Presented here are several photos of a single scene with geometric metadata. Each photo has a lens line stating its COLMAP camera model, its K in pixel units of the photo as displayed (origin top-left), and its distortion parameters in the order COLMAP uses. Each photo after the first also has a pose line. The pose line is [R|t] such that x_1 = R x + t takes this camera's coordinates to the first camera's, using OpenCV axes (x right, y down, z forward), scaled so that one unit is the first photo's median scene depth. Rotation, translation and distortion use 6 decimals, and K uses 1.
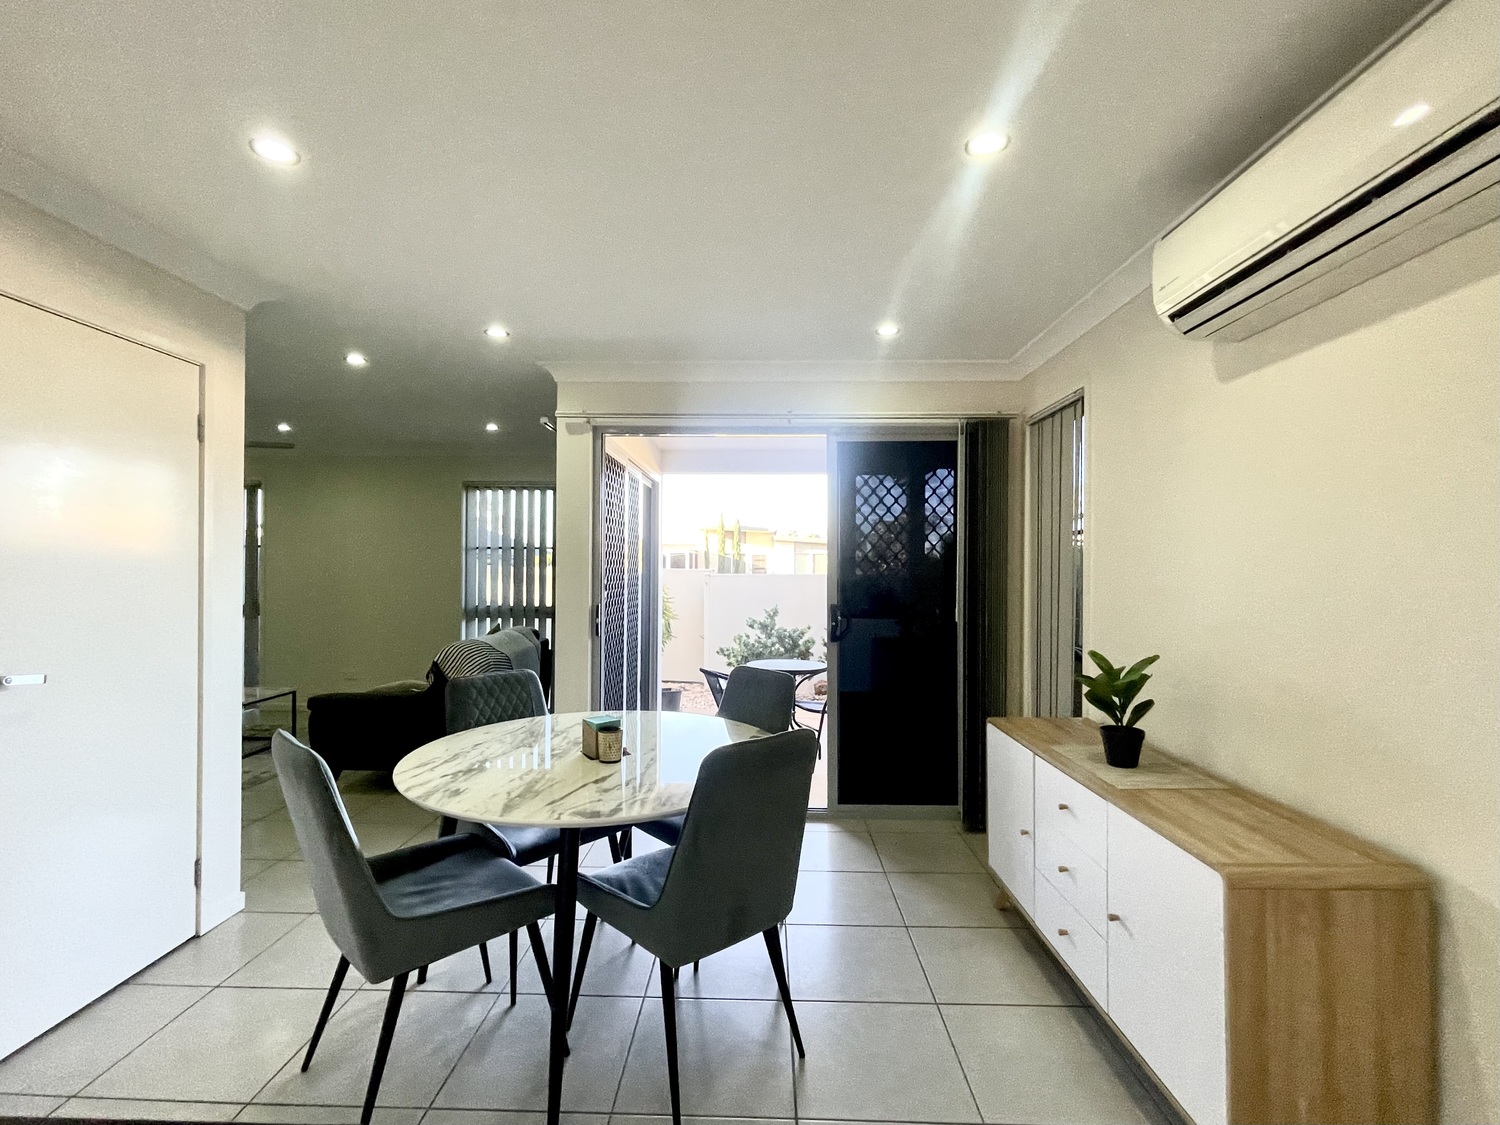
lens RADIAL K [[677.0, 0, 747.0], [0, 677.0, 565.3], [0, 0, 1]] dist [0.000249, -0.000185]
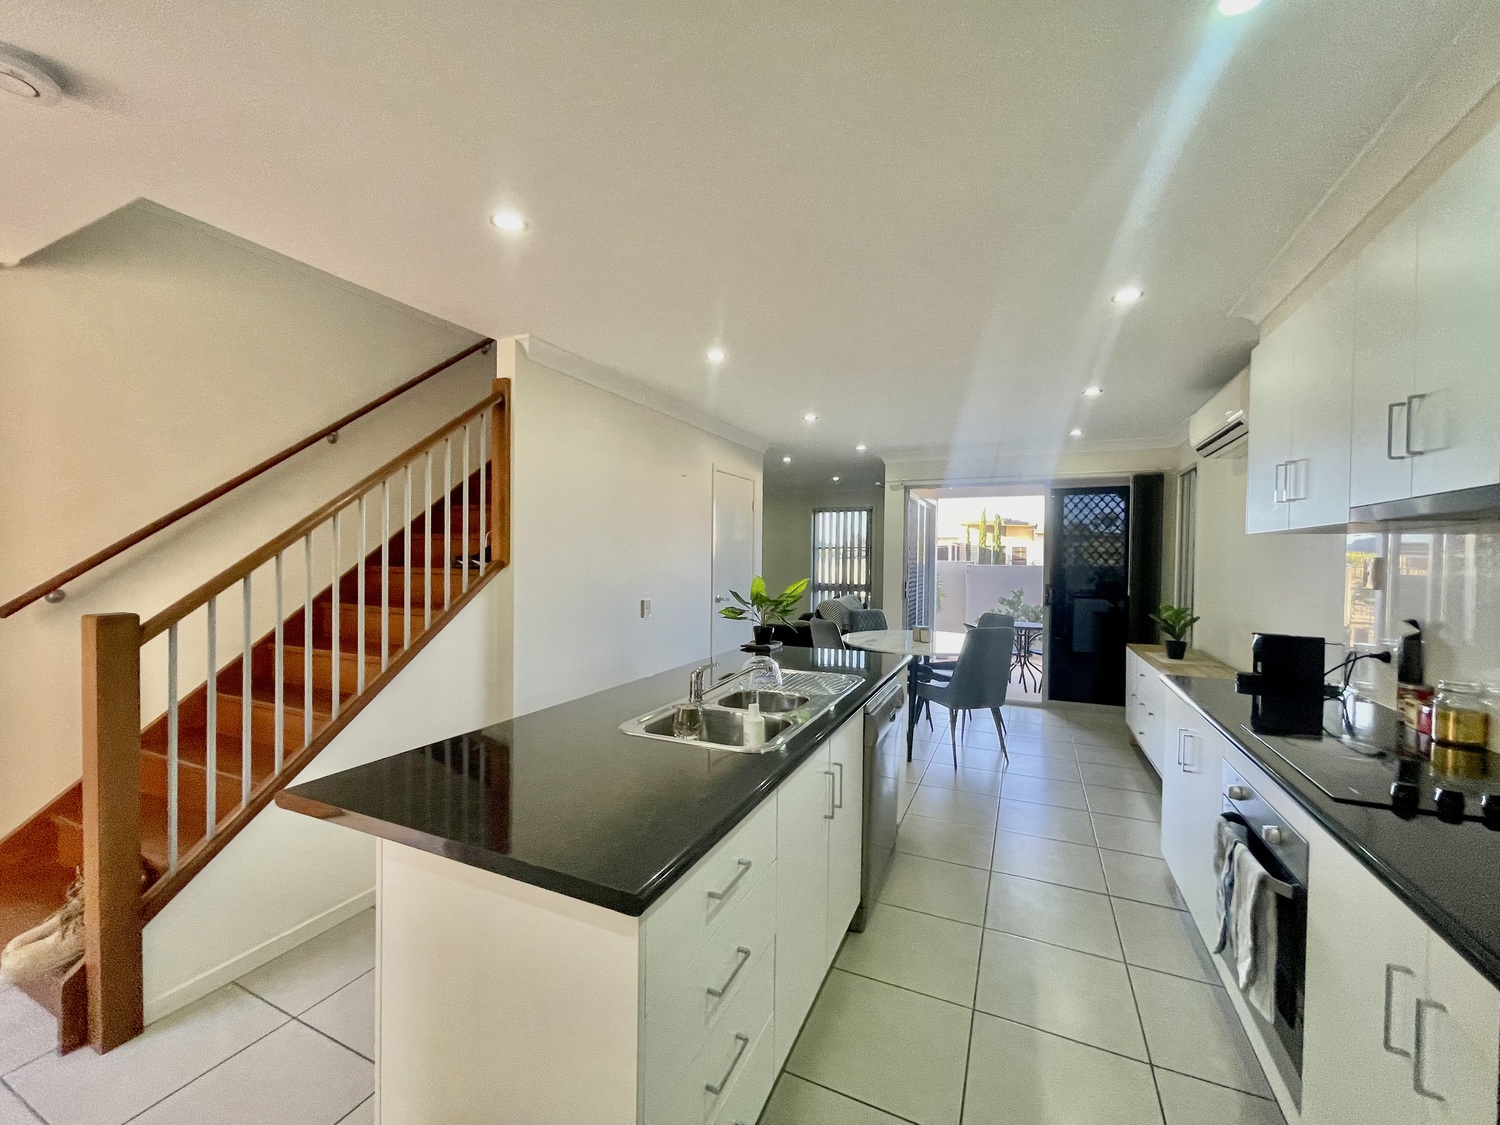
lens RADIAL K [[620.9, 0, 747.4], [0, 620.9, 555.4], [0, 0, 1]] dist [-0.003152, -0.000382]
pose [[0.920601, 0.002642, -0.390496, 0.031797], [-0.002388, 0.999997, 0.001136, -0.010942], [0.390498, -0.000113, 0.920604, -0.538172]]
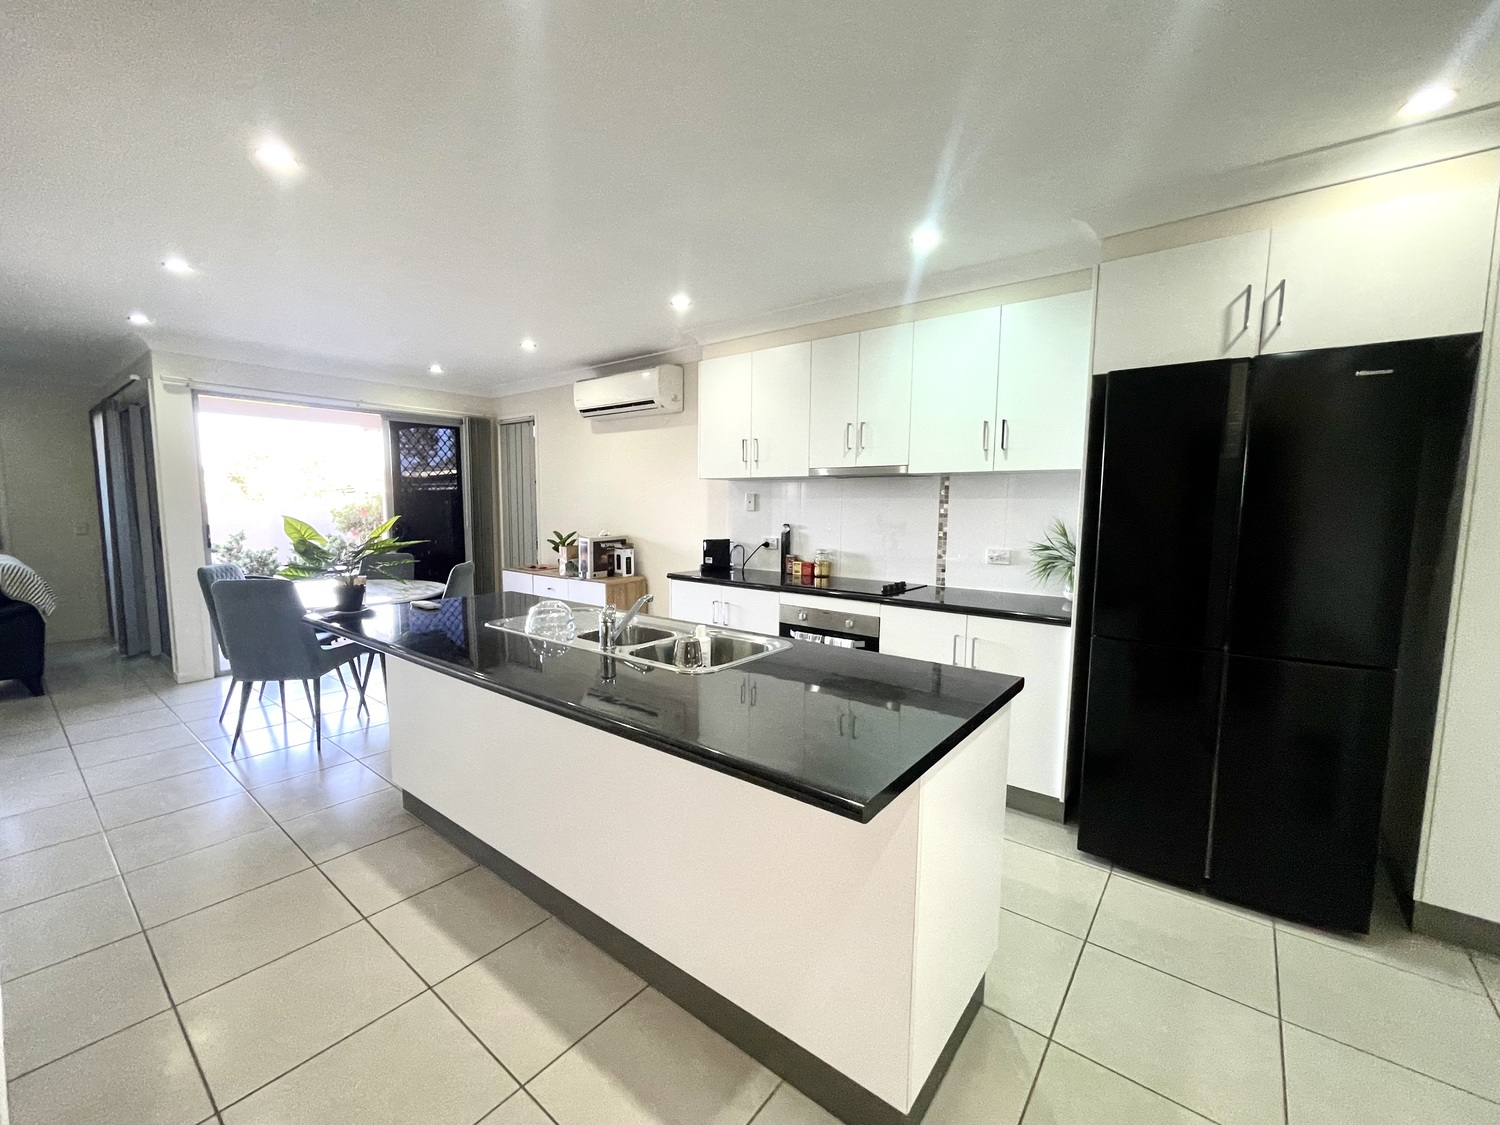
lens RADIAL K [[620.9, 0, 755.2], [0, 620.9, 566.3], [0, 0, 1]] dist [-0.003152, -0.000382]
pose [[0.592520, -0.080413, 0.801532, -0.410658], [-0.010051, 0.994190, 0.107172, -0.001570], [-0.805493, -0.071558, 0.588269, -0.445834]]
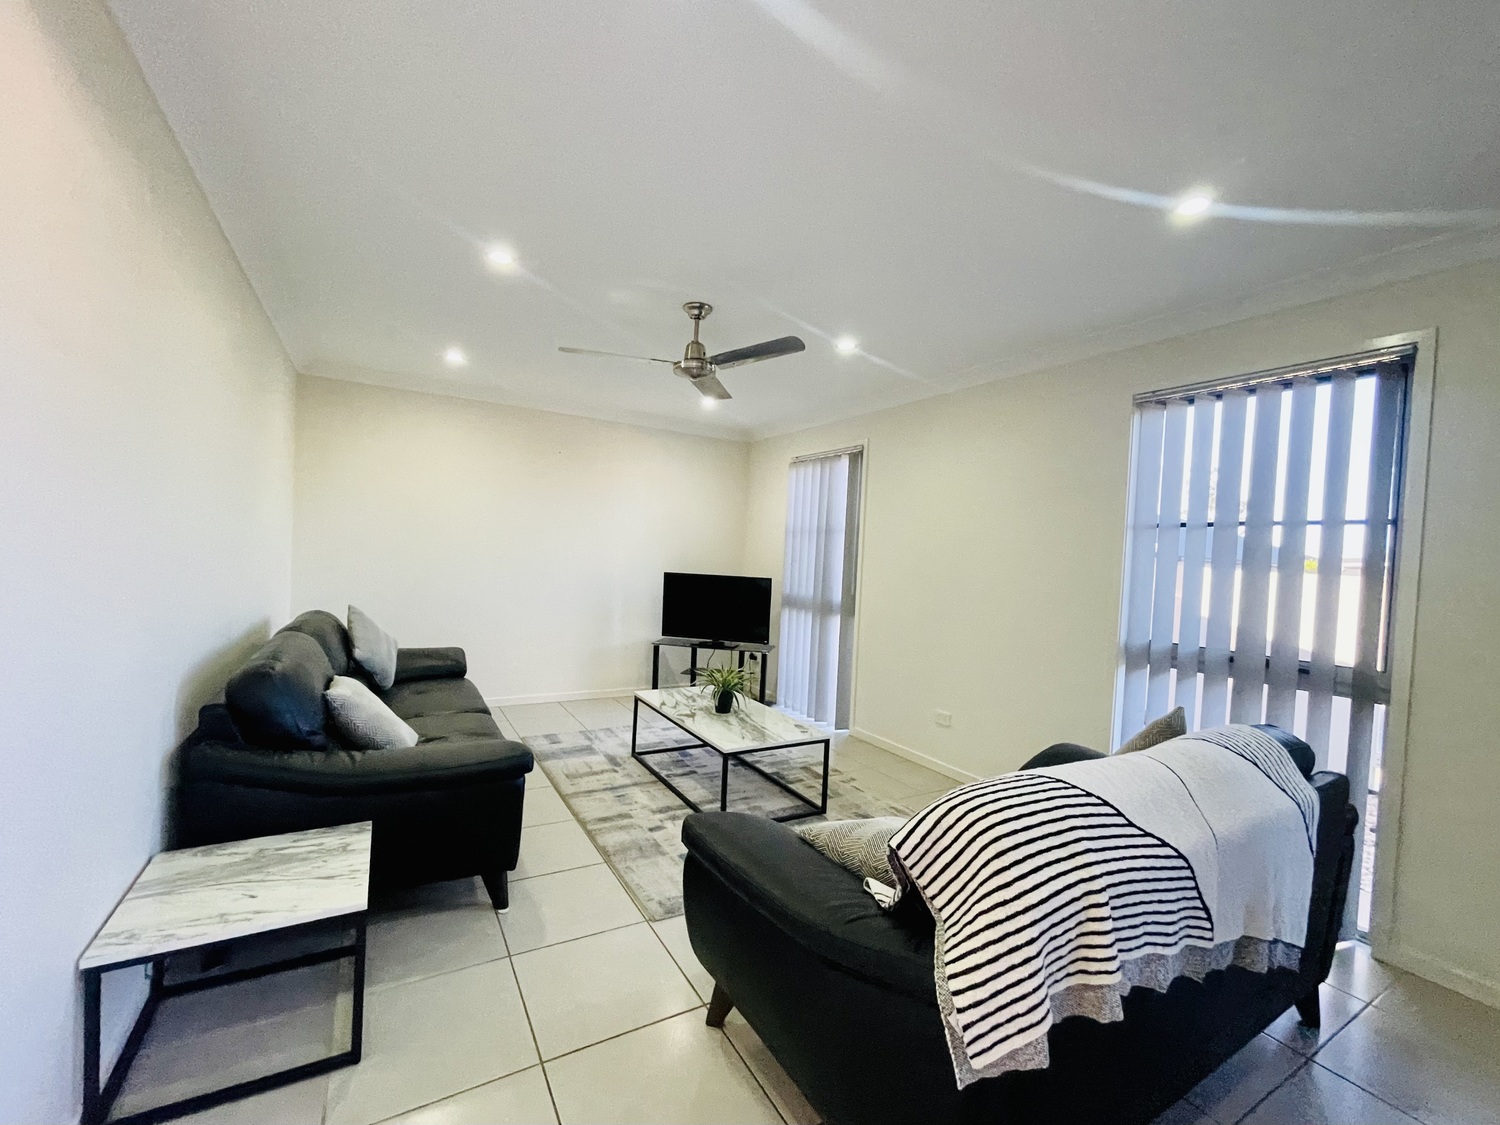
lens RADIAL K [[620.9, 0, 752.8], [0, 620.9, 569.8], [0, 0, 1]] dist [-0.003152, -0.000382]
pose [[0.526579, 0.044077, -0.848983, -0.197513], [-0.044056, 0.998728, 0.024526, 0.009652], [0.848984, 0.024488, 0.527851, 0.600076]]
